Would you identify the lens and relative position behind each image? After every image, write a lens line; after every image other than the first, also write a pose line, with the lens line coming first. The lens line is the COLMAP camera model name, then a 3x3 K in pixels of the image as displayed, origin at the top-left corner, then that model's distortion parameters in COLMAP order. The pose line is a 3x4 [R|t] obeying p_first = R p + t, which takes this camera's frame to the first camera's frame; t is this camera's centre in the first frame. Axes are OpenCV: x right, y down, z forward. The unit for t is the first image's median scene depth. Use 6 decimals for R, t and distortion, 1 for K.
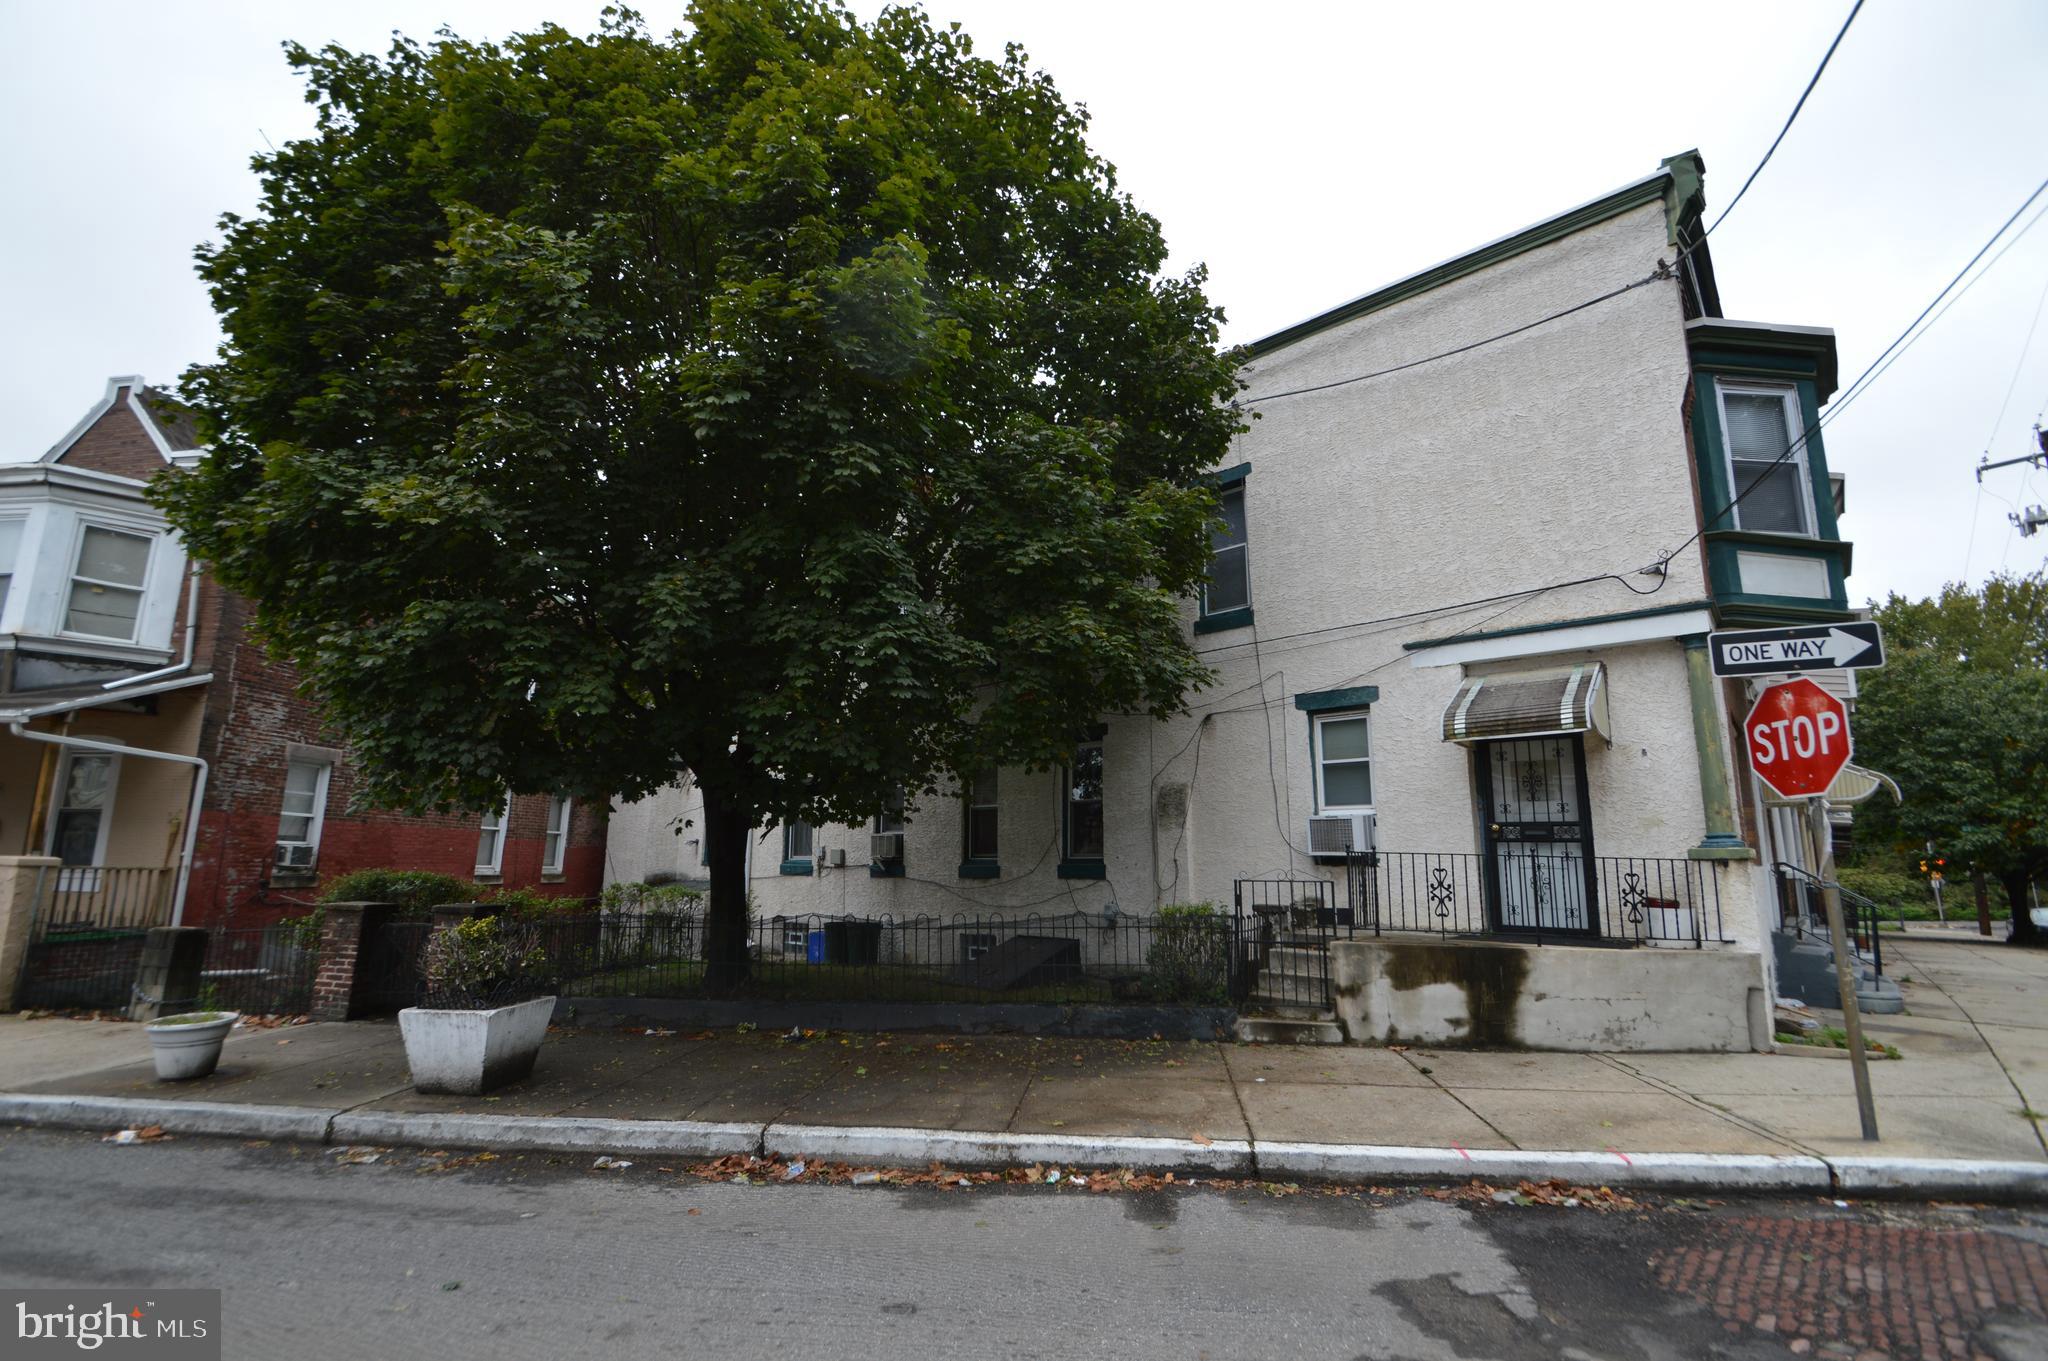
lens RADIAL K [[911.9, 0, 1021.5], [0, 911.9, 693.6], [0, 0, 1]] dist [0.010748, -0.010150]
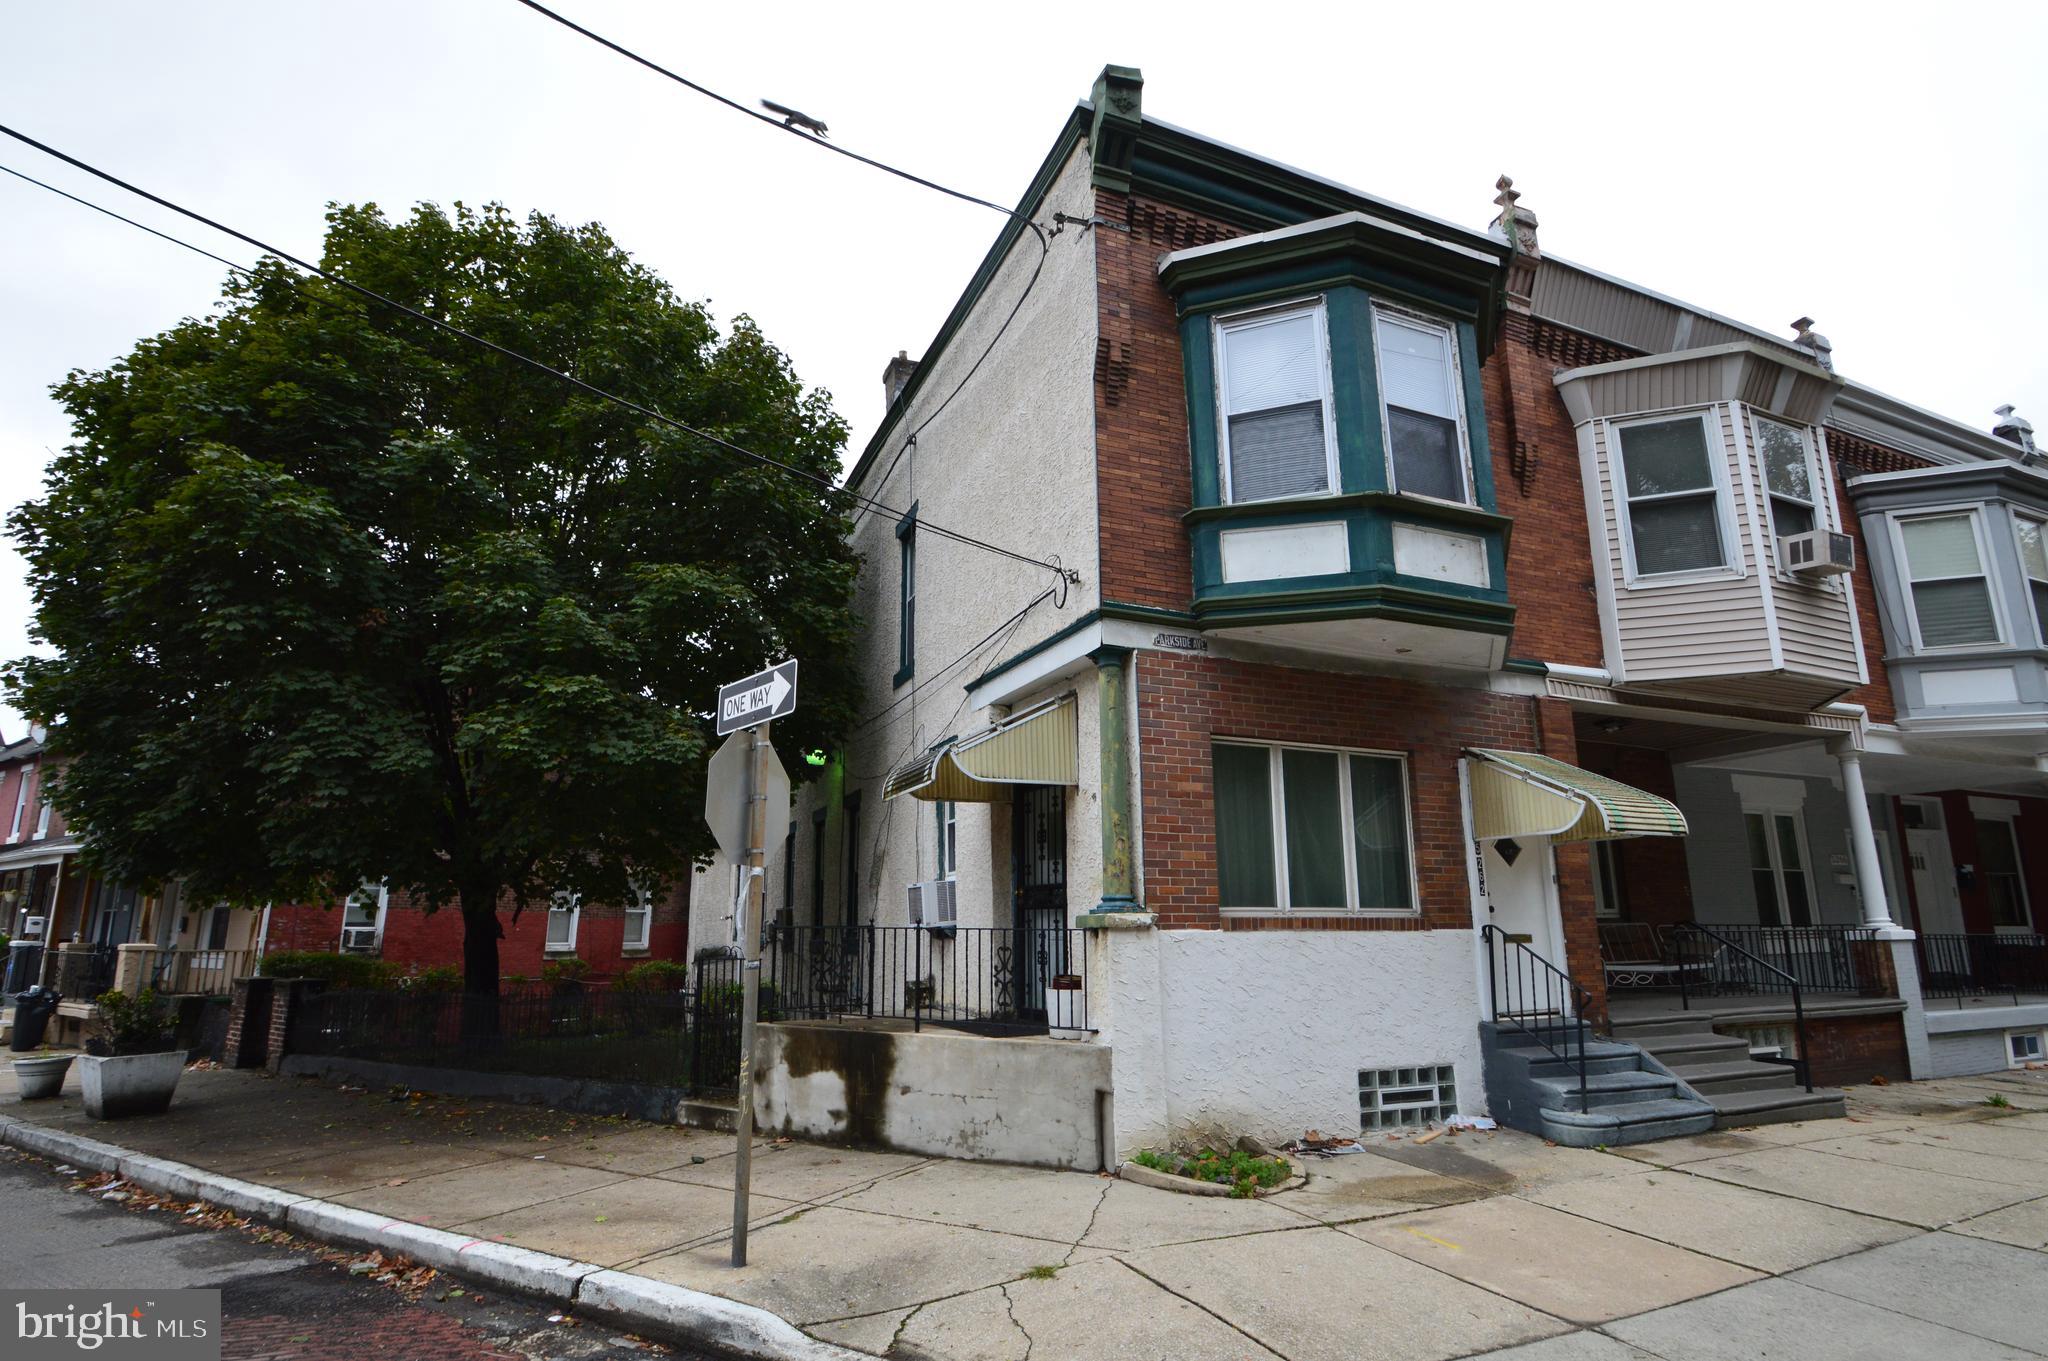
lens RADIAL K [[1024.2, 0, 1009.7], [0, 1024.2, 695.3], [0, 0, 1]] dist [0.004062, -0.008948]
pose [[0.905936, -0.110319, -0.408791, 0.799316], [0.093758, 0.993761, -0.060401, 0.017290], [0.412904, 0.016392, 0.910627, 0.101722]]
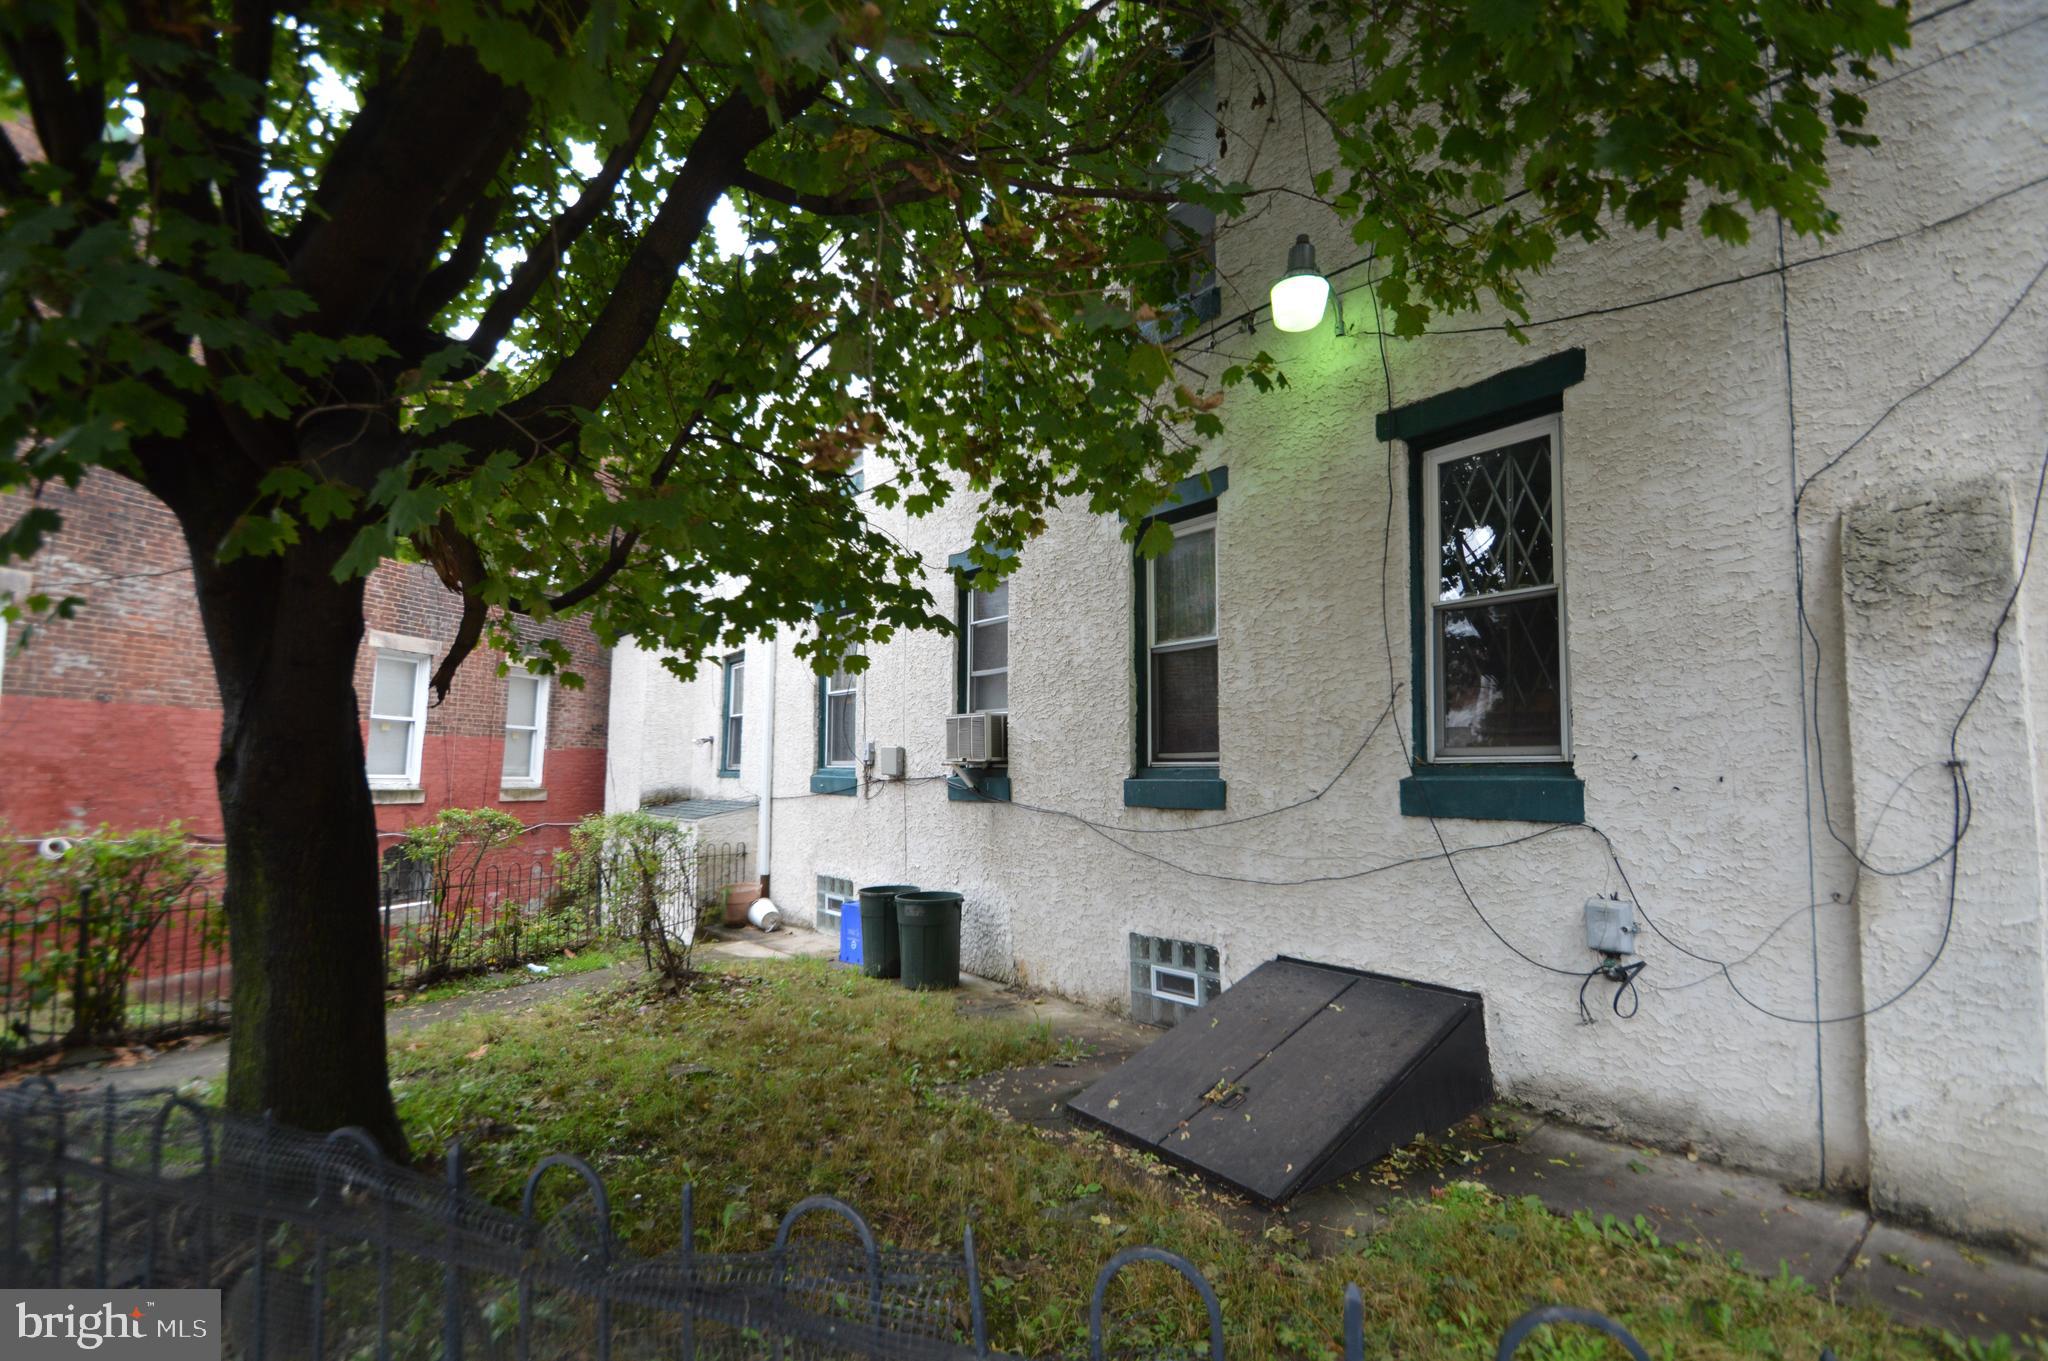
lens RADIAL K [[911.9, 0, 1020.1], [0, 911.9, 695.4], [0, 0, 1]] dist [0.010748, -0.010150]
pose [[0.984404, -0.011537, -0.175544, -0.053597], [0.028355, 0.995206, 0.093605, 0.139568], [0.173623, -0.097122, 0.980011, 0.744377]]
